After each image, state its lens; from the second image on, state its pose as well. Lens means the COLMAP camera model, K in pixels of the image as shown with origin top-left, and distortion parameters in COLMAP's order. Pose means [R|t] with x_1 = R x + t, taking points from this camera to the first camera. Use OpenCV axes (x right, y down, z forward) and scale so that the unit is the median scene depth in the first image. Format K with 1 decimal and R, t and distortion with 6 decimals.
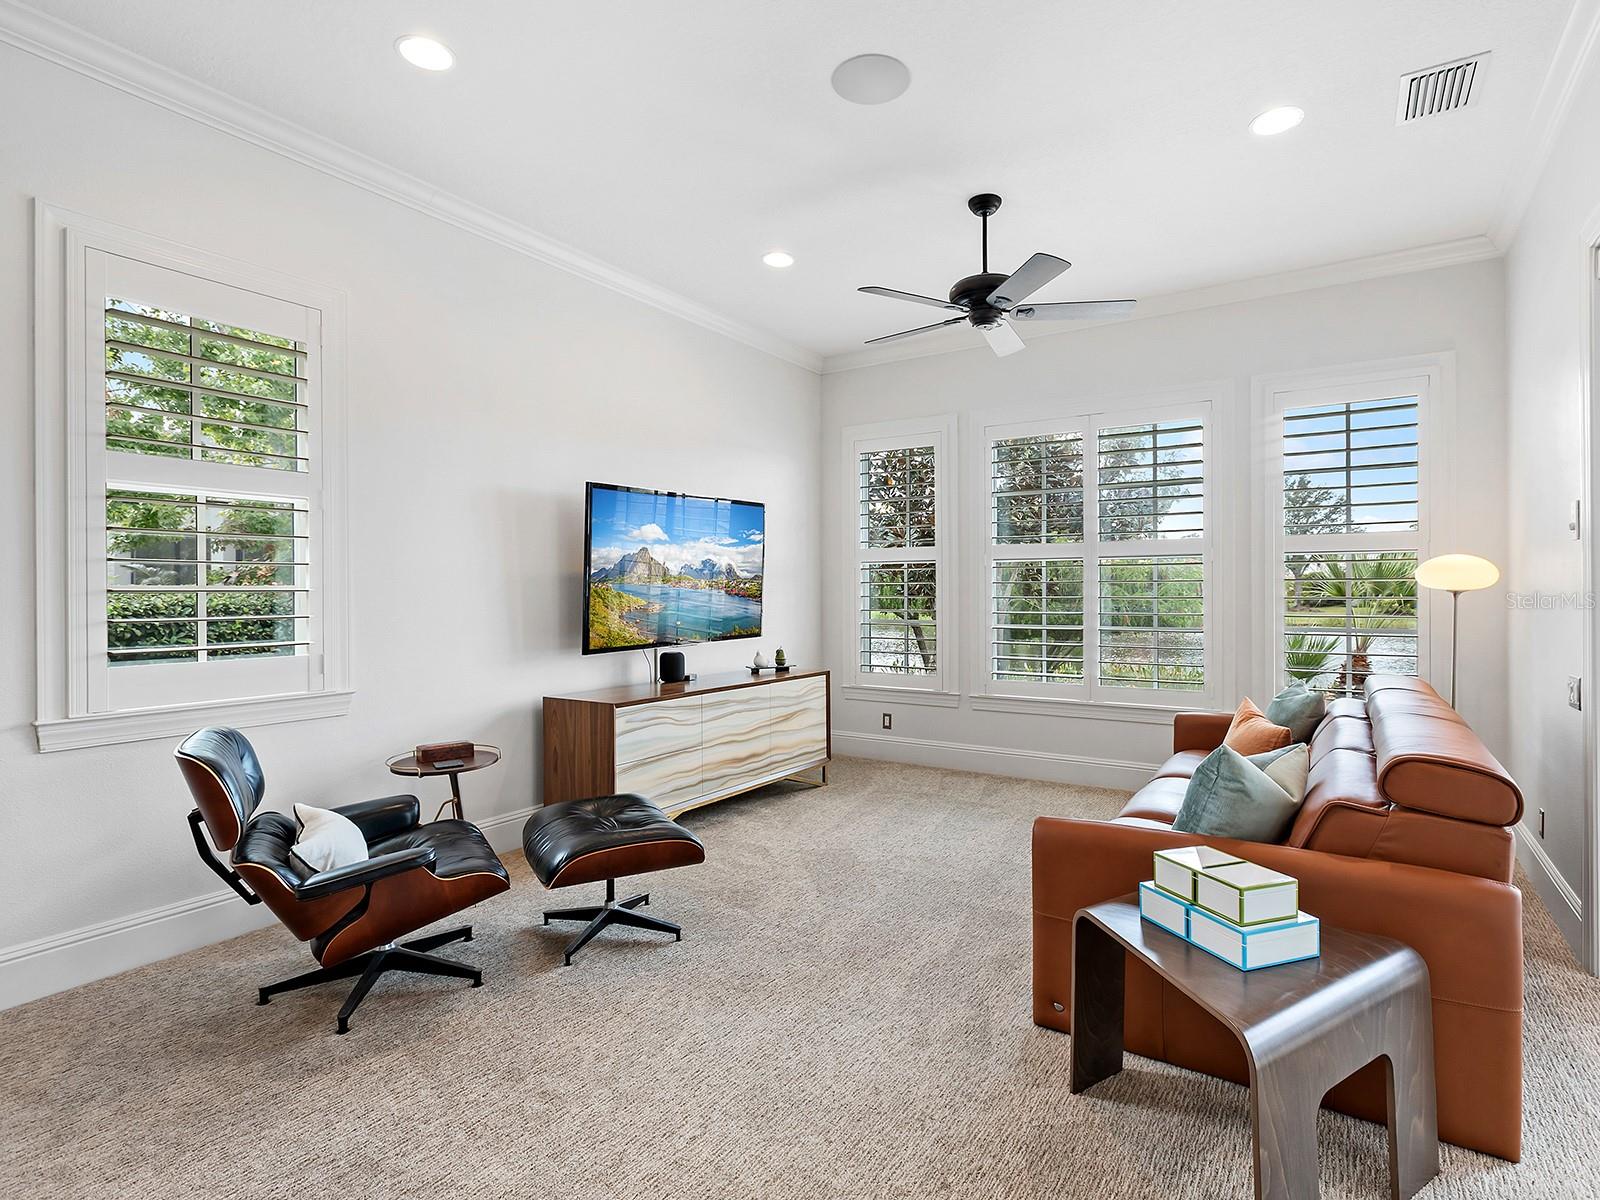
lens RADIAL K [[819.7, 0, 800.0], [0, 819.7, 600.0], [0, 0, 1]] dist [-0.000973, 0.000181]
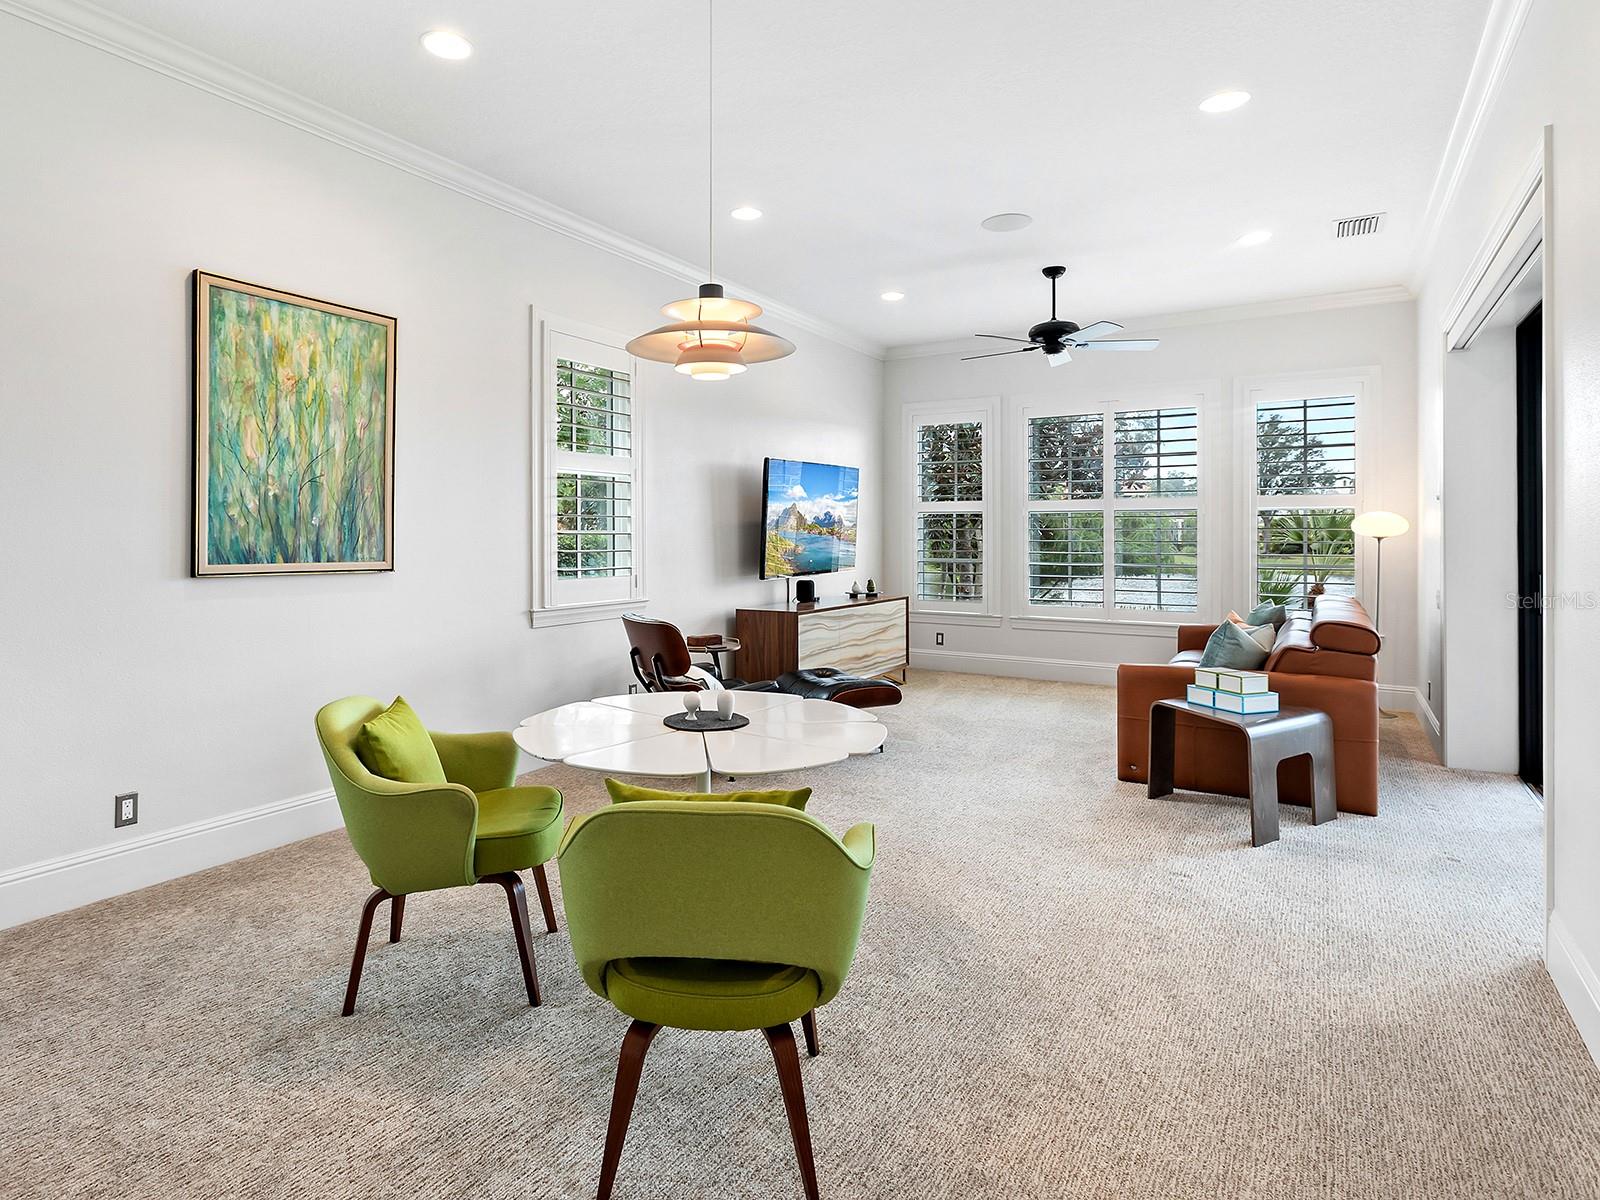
lens RADIAL K [[872.6, 0, 727.3], [0, 872.6, 542.1], [0, 0, 1]] dist [-0.000949, 0.000367]
pose [[0.999959, 0.004266, -0.007982, -0.302539], [-0.004289, 0.999987, -0.002879, 0.006165], [0.007969, 0.002913, 0.999964, -0.494921]]
